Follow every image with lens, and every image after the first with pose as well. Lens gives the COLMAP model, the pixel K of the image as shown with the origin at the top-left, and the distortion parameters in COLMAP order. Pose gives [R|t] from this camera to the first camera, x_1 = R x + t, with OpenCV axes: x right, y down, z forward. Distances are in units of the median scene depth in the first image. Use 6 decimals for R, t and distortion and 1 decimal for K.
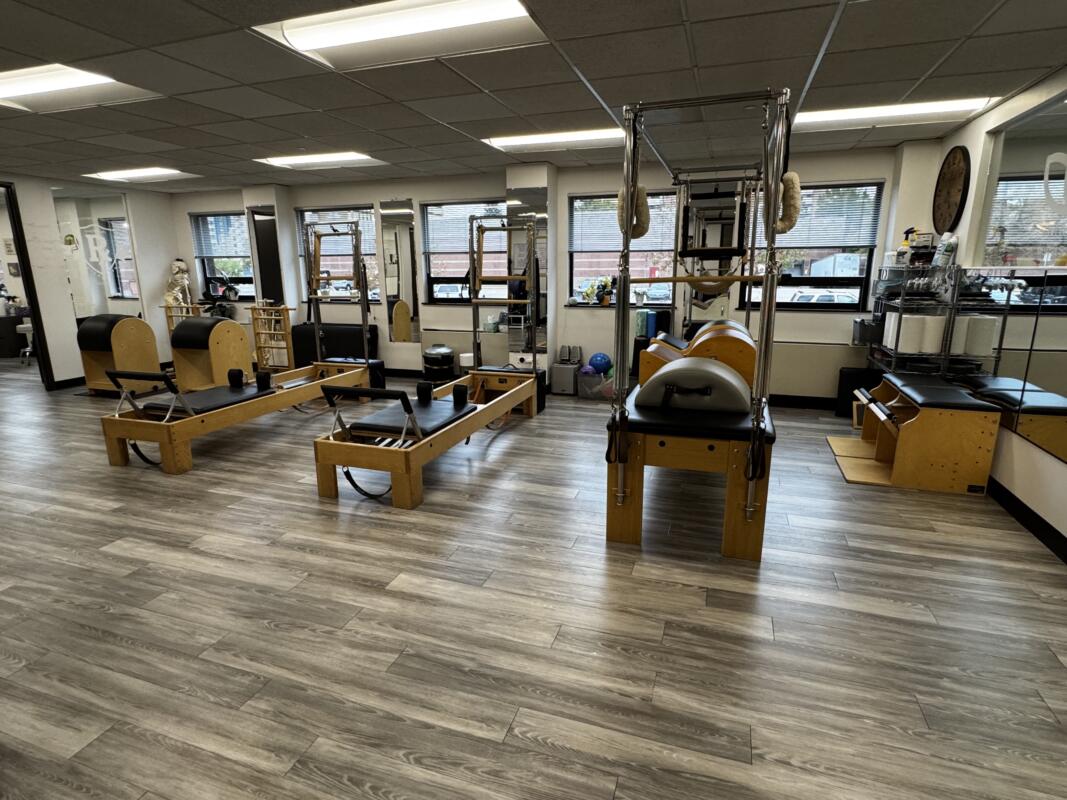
lens RADIAL K [[565.3, 0, 531.6], [0, 565.3, 393.6], [0, 0, 1]] dist [-0.008152, 0.001966]
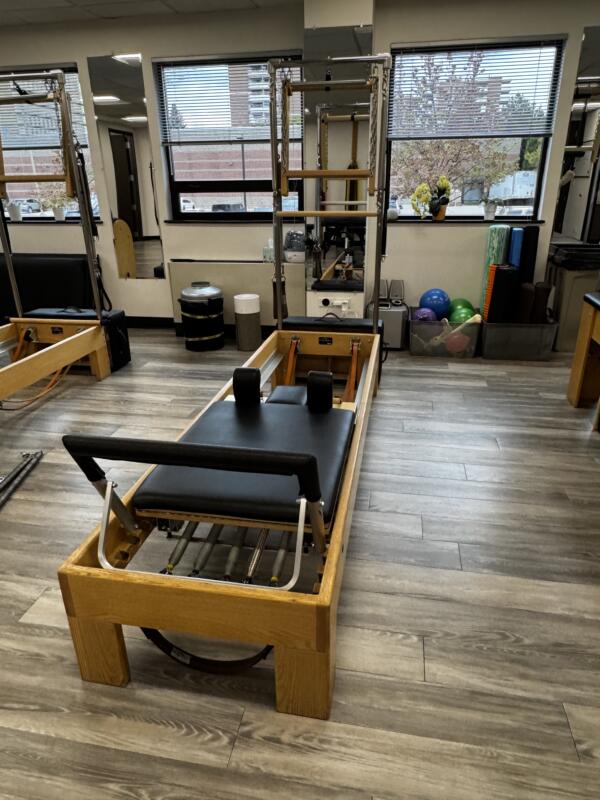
lens RADIAL K [[526.2, 0, 302.0], [0, 526.2, 393.4], [0, 0, 1]] dist [-0.003900, 0.002241]
pose [[0.988882, -0.058516, 0.136706, -0.171946], [0.037002, 0.987234, 0.154920, -0.060222], [-0.144026, -0.148139, 0.978423, 0.419329]]
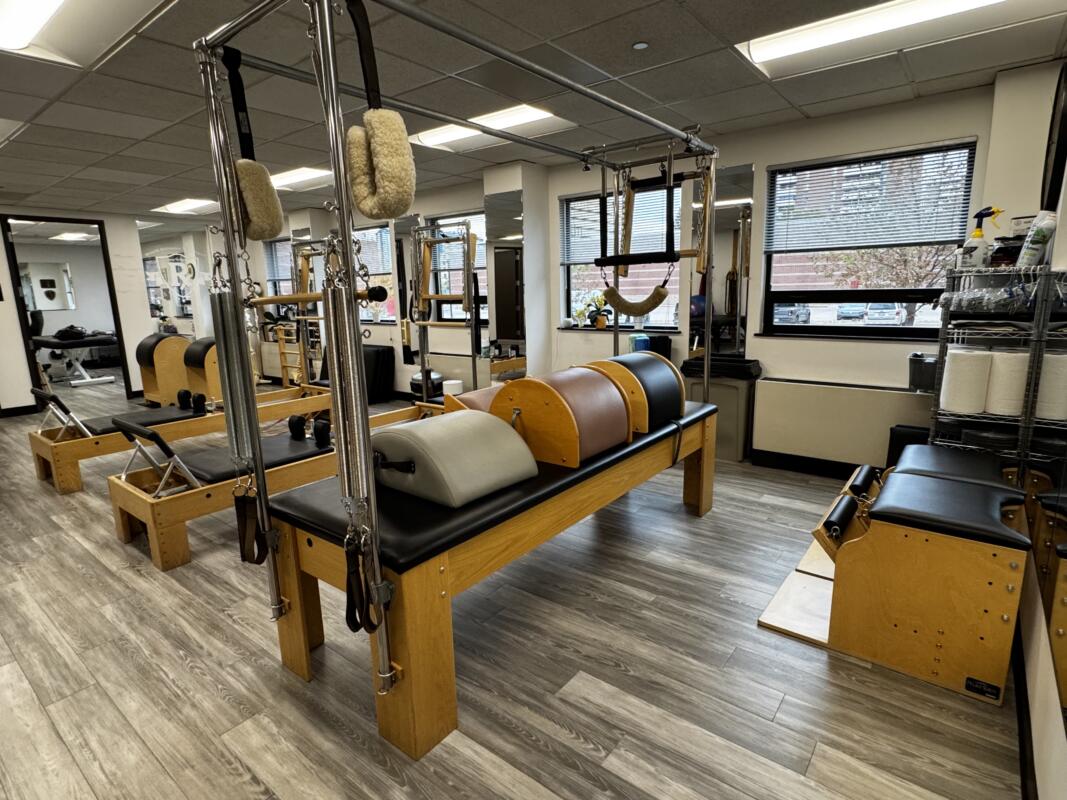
lens RADIAL K [[565.3, 0, 526.6], [0, 565.3, 397.2], [0, 0, 1]] dist [-0.008152, 0.001966]
pose [[0.943083, 0.046421, -0.329302, 0.364085], [-0.054631, 0.998383, -0.015715, -0.046314], [0.328040, 0.032810, 0.944094, 0.236945]]
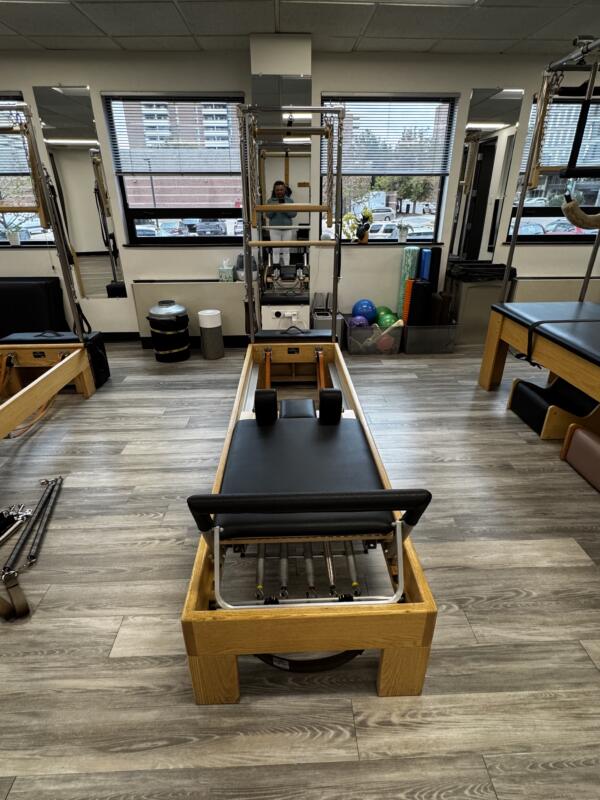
lens RADIAL K [[423.9, 0, 300.4], [0, 423.9, 398.9], [0, 0, 1]] dist [-0.008152, 0.001966]
pose [[0.932796, -0.148403, 0.328433, -0.253641], [0.074986, 0.971261, 0.225896, -0.092755], [-0.352518, -0.186087, 0.917117, 0.472623]]
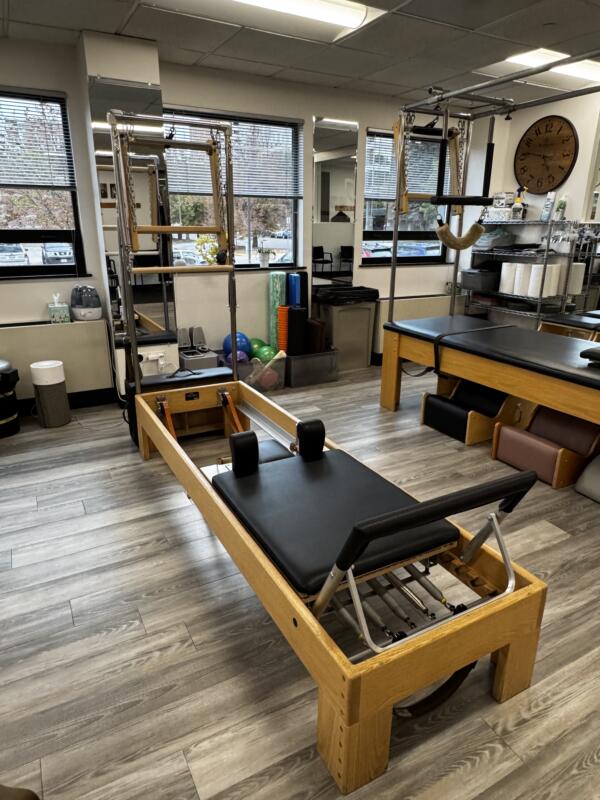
lens RADIAL K [[526.2, 0, 309.4], [0, 526.2, 395.0], [0, 0, 1]] dist [-0.003900, 0.002241]
pose [[0.668568, -0.215089, 0.711866, -0.400823], [0.150557, 0.976584, 0.153674, -0.099003], [-0.728251, 0.004435, 0.685297, 0.522298]]
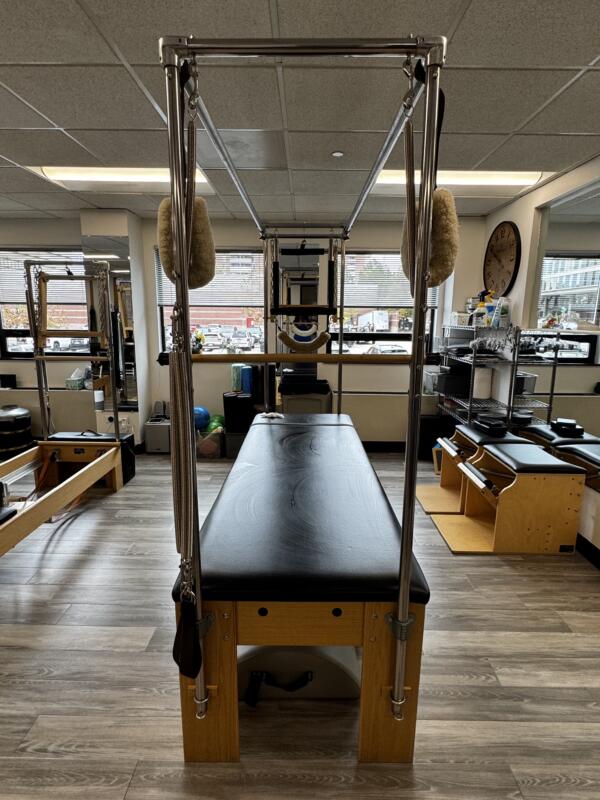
lens RADIAL K [[423.9, 0, 301.0], [0, 423.9, 399.9], [0, 0, 1]] dist [-0.008152, 0.001966]
pose [[0.947343, -0.044397, 0.317127, 0.070781], [0.053448, 0.998372, -0.019894, -0.072961], [-0.315728, 0.035797, 0.948174, 0.283236]]
